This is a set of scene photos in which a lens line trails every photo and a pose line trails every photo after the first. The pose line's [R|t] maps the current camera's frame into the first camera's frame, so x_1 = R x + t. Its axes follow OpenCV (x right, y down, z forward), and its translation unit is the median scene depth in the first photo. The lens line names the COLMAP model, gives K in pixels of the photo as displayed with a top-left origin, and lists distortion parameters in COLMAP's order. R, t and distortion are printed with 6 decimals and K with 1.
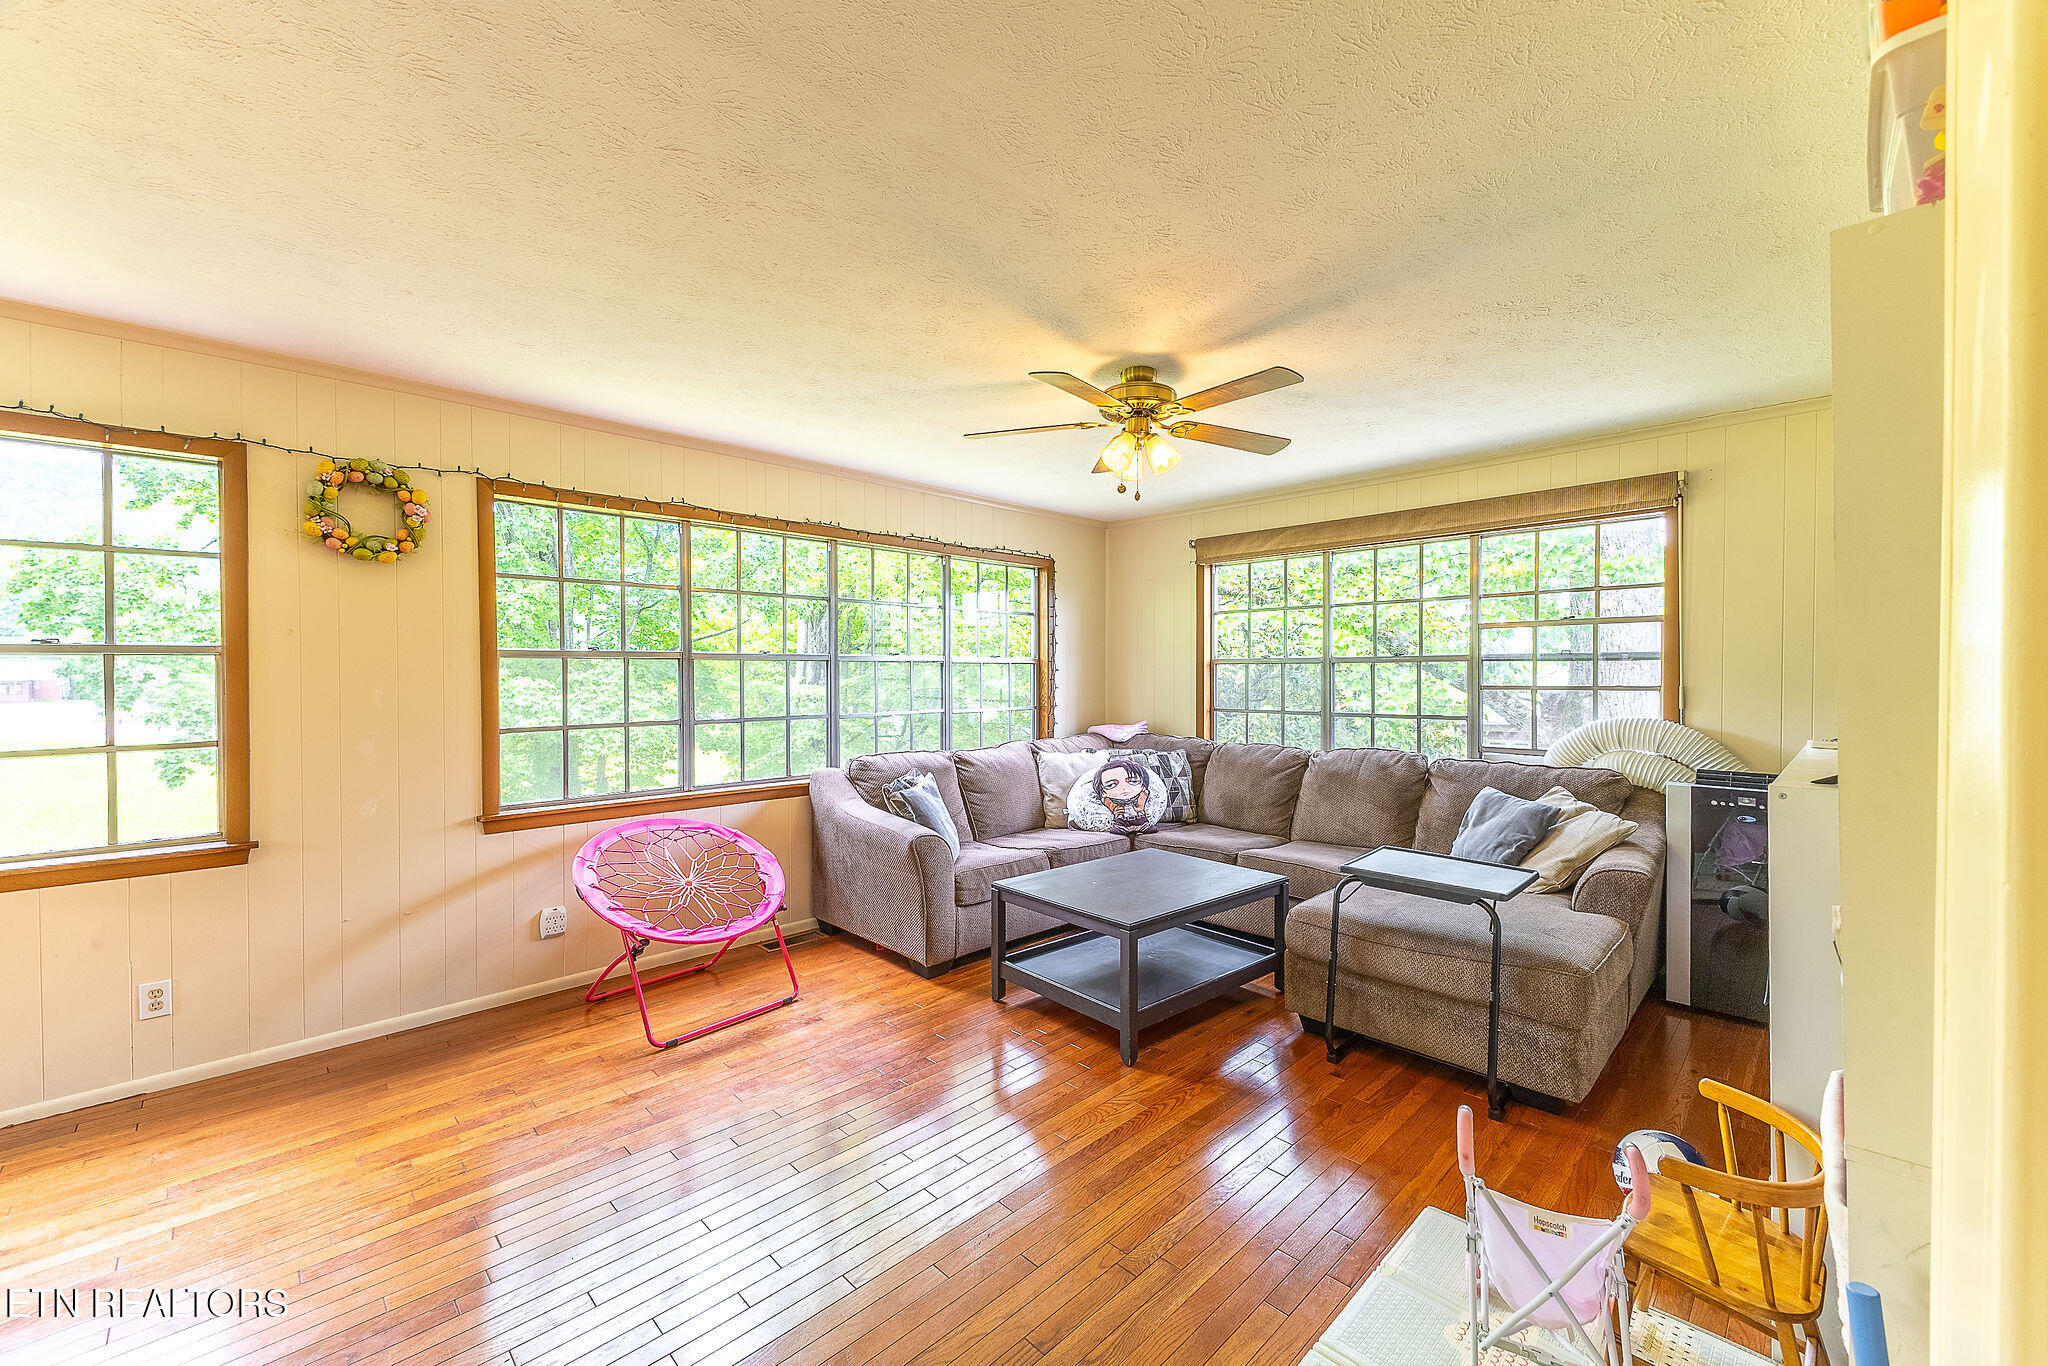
lens RADIAL K [[798.0, 0, 1027.9], [0, 798.0, 680.0], [0, 0, 1]] dist [-0.001061, -0.000272]
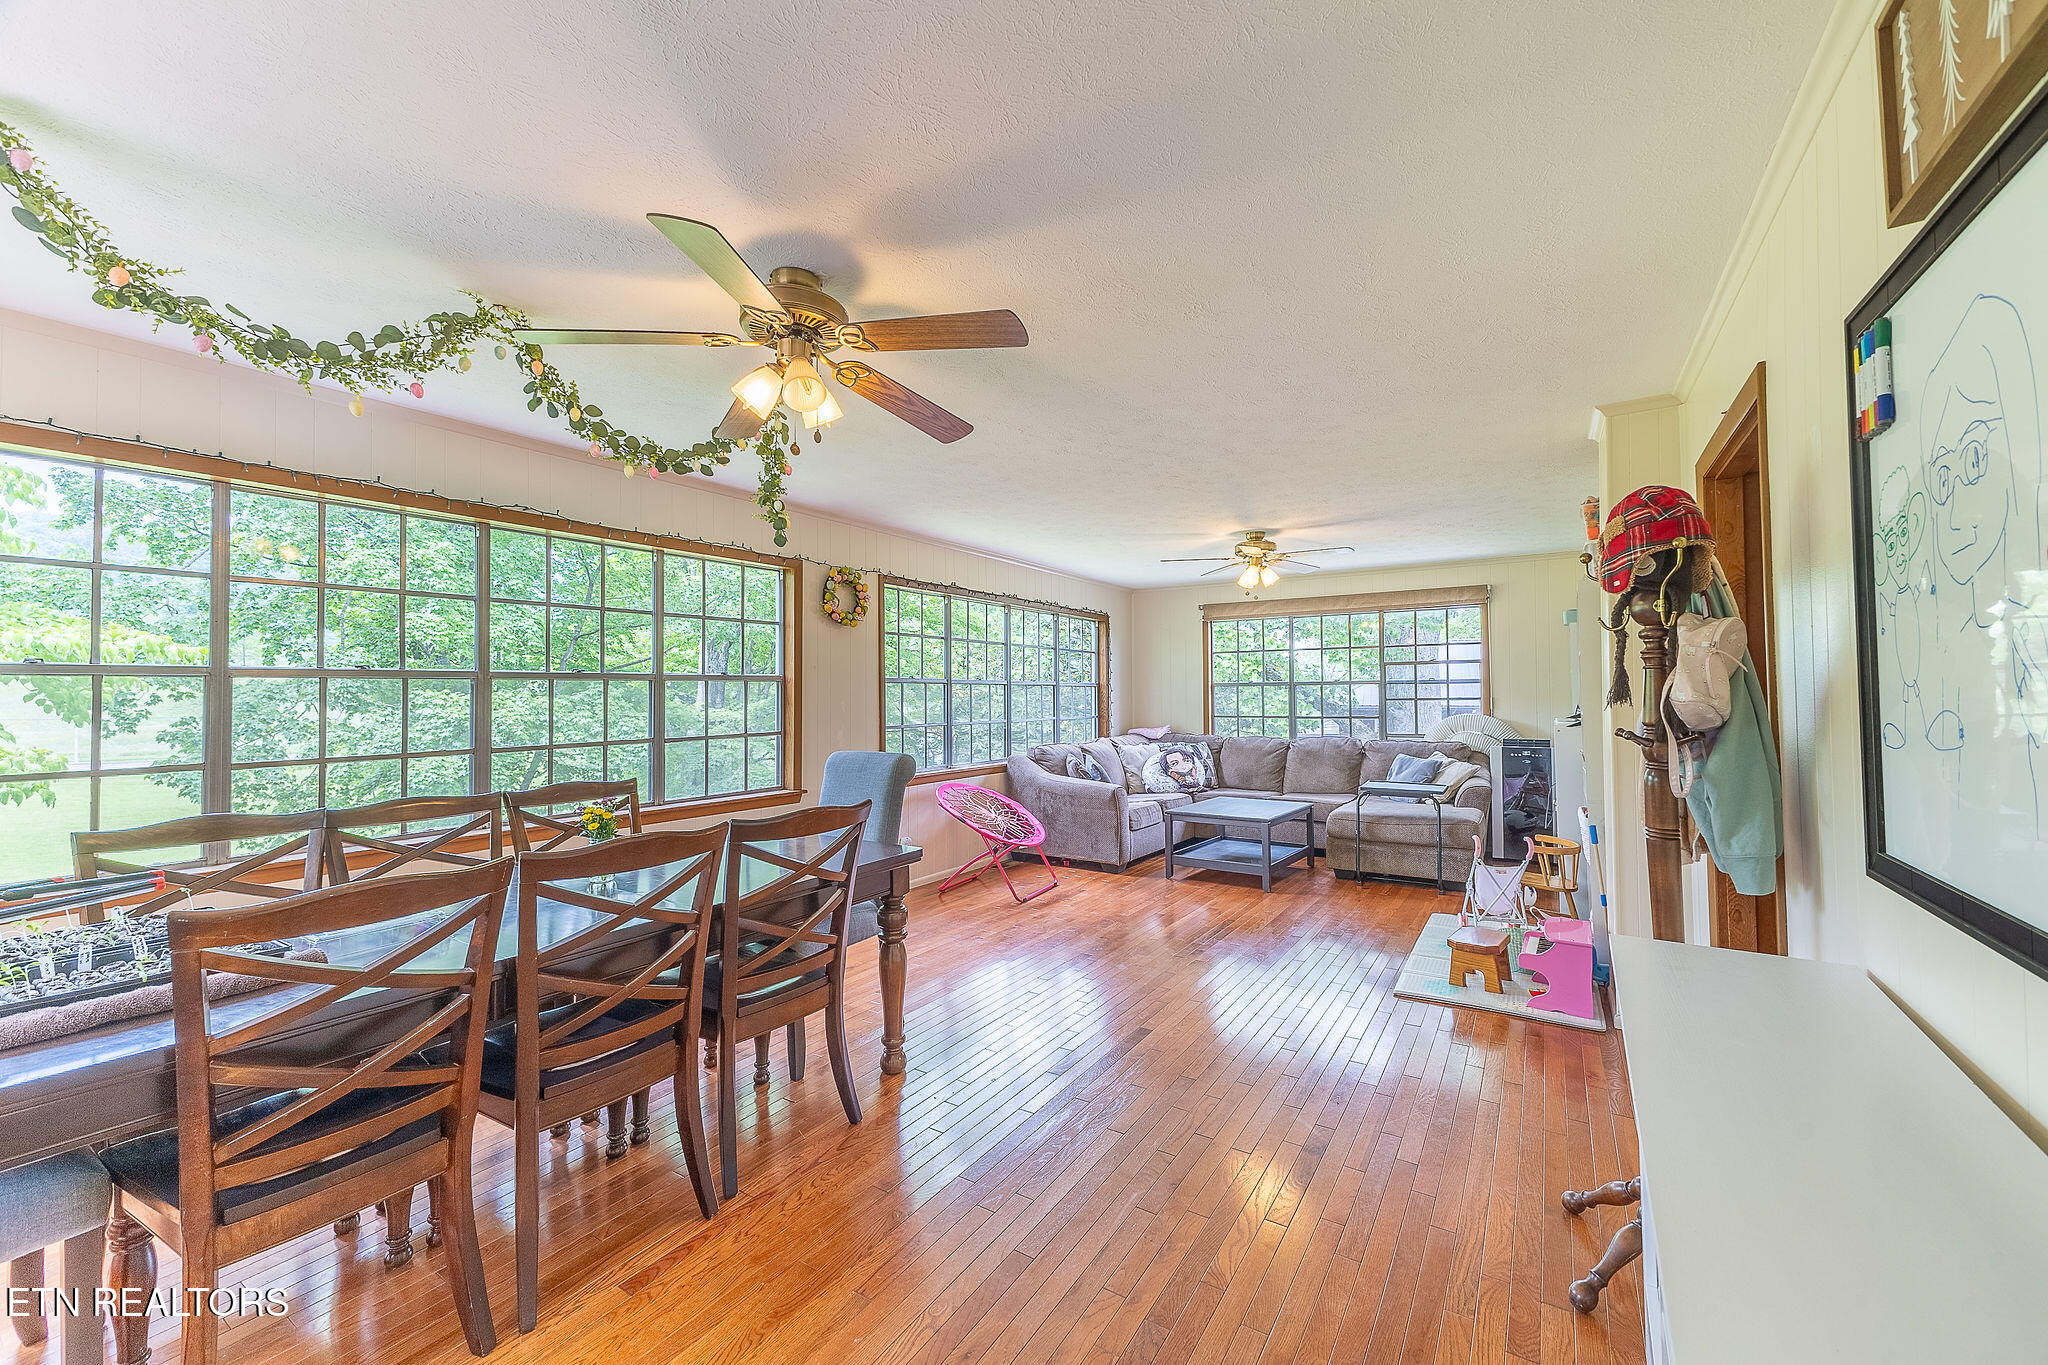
lens RADIAL K [[798.0, 0, 1027.9], [0, 798.0, 679.5], [0, 0, 1]] dist [-0.001061, -0.000272]
pose [[0.973043, 0.001534, 0.230617, -0.757626], [0.004967, 0.999607, -0.027605, 0.011390], [-0.230568, 0.028007, 0.972653, -0.655902]]
